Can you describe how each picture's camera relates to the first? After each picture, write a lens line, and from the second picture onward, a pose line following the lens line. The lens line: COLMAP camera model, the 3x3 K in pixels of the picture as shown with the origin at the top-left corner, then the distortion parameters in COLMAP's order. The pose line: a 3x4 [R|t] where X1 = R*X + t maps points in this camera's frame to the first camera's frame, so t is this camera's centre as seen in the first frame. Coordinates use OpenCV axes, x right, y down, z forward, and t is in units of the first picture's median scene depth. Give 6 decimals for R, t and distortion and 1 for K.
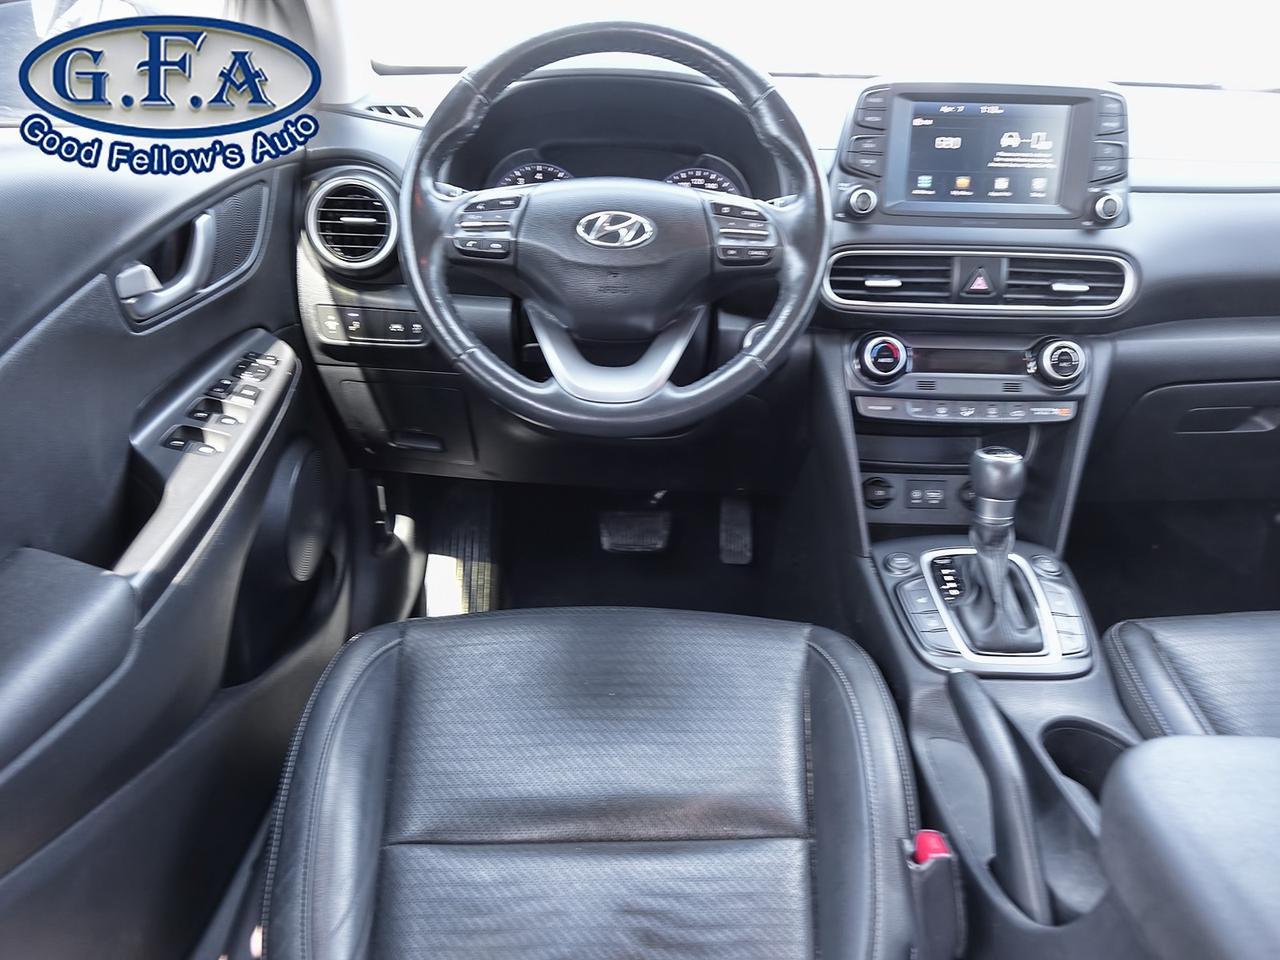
lens RADIAL K [[955.2, 0, 638.2], [0, 955.2, 469.6], [0, 0, 1]] dist [0.005779, -0.010358]
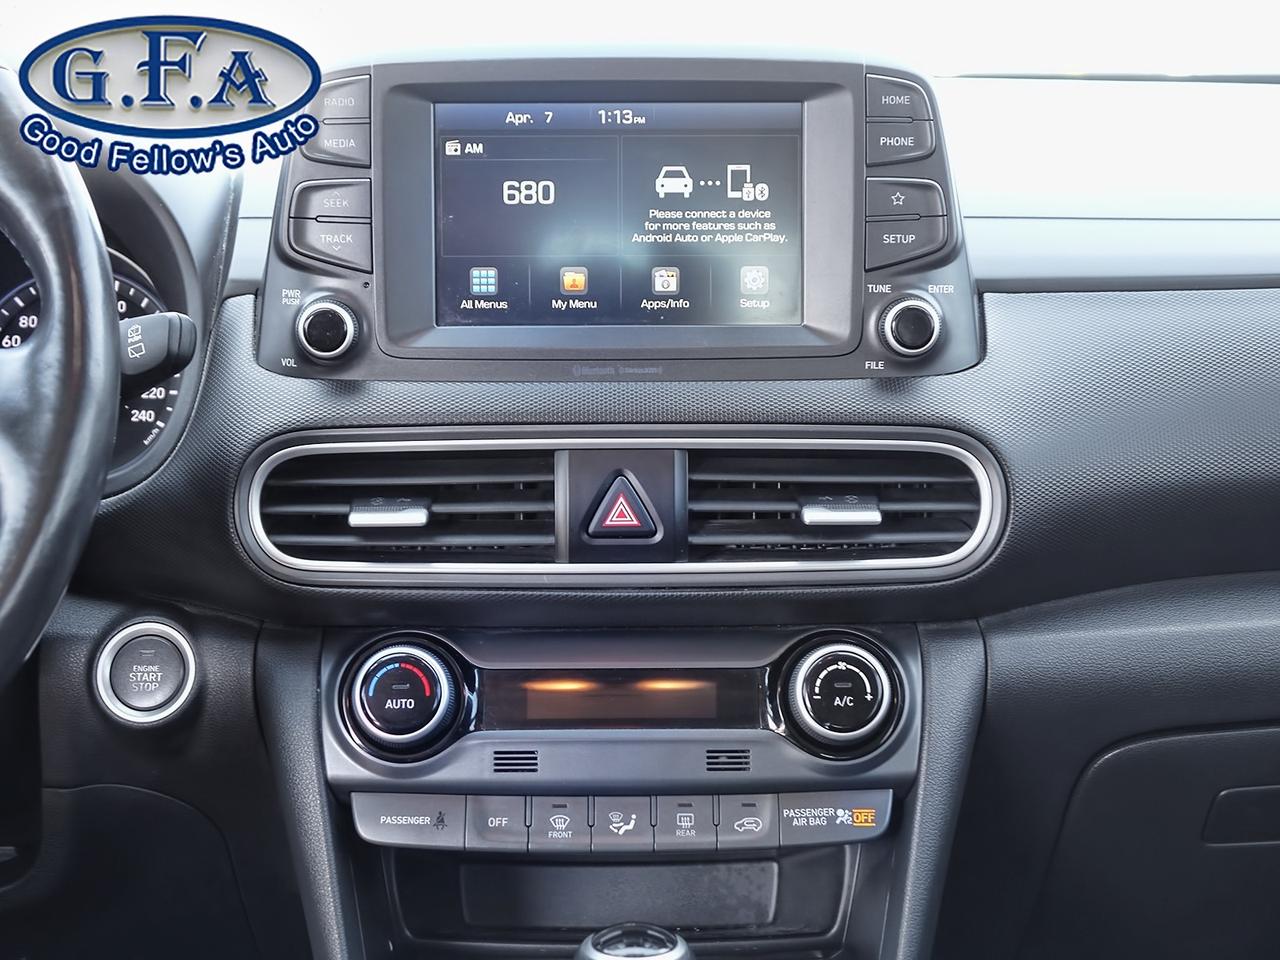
lens RADIAL K [[1720.5, 0, 631.7], [0, 1720.5, 479.0], [0, 0, 1]] dist [0.008541, 0.000000]
pose [[0.999612, -0.027767, 0.002192, 0.360366], [0.027668, 0.980835, -0.192865, -0.064767], [0.003206, 0.192851, 0.981223, 0.263777]]
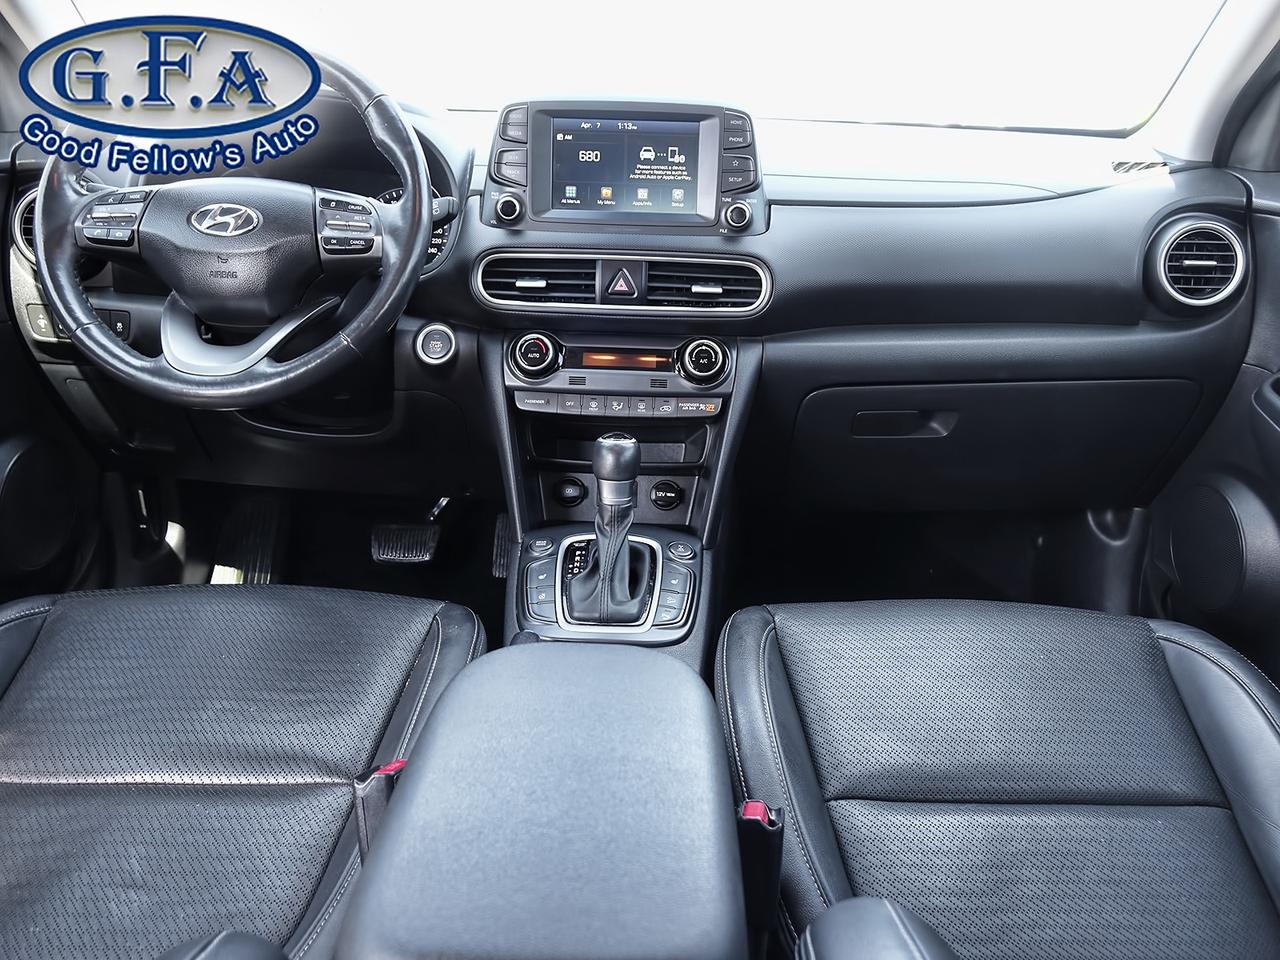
lens RADIAL K [[955.2, 0, 638.1], [0, 955.2, 478.3], [0, 0, 1]] dist [0.005779, -0.010358]
pose [[0.999579, 0.012659, -0.026103, 0.406529], [-0.014605, 0.997018, -0.075771, 0.101312], [0.025066, 0.076121, 0.996783, -0.047860]]
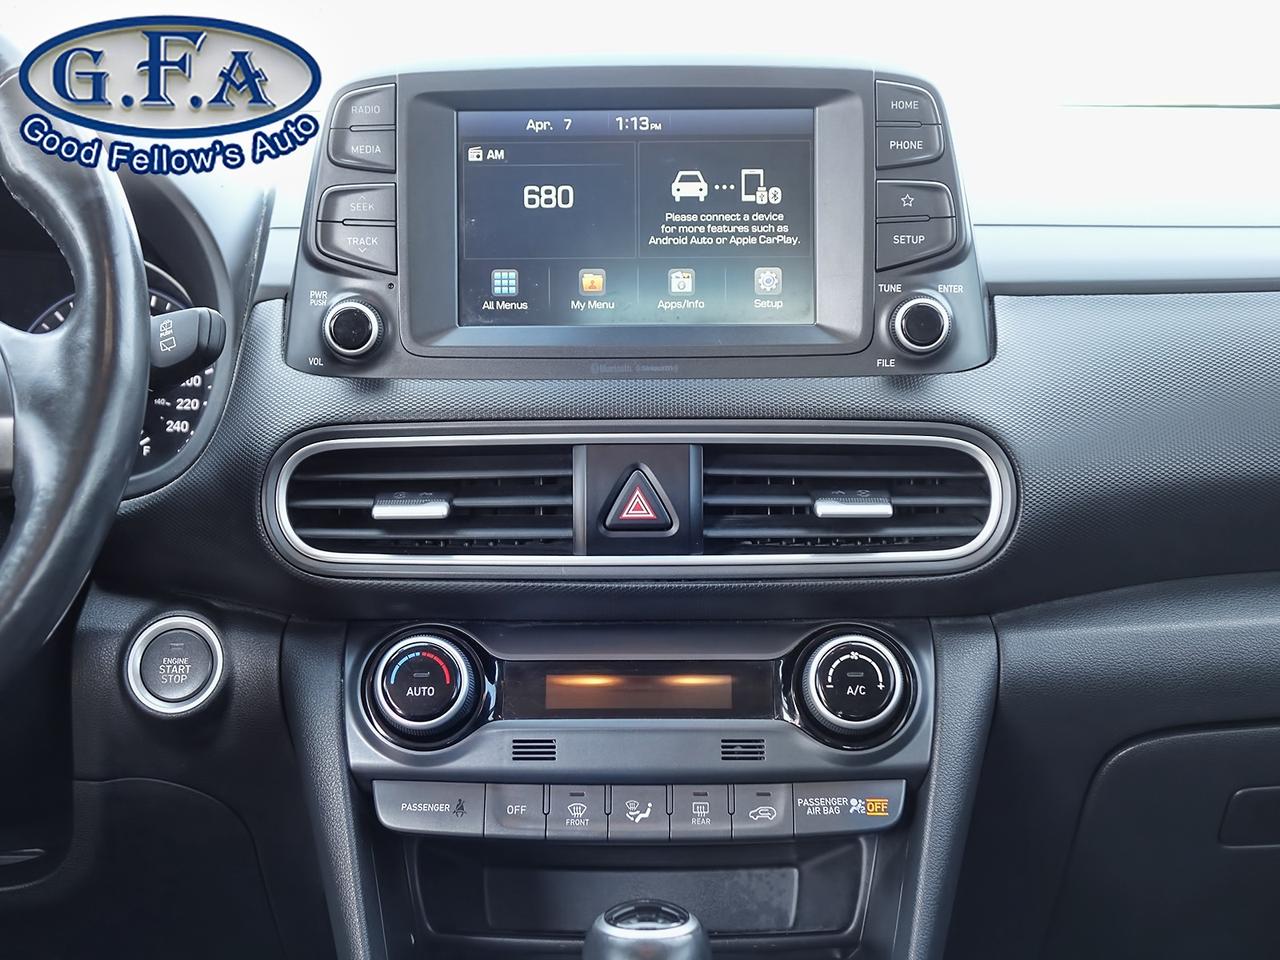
lens RADIAL K [[1720.5, 0, 636.7], [0, 1720.5, 485.3], [0, 0, 1]] dist [0.008541, 0.000000]
pose [[0.999407, -0.028234, -0.019702, 0.371948], [0.022906, 0.972513, -0.231719, -0.026357], [0.025703, 0.231130, 0.972583, 0.254077]]
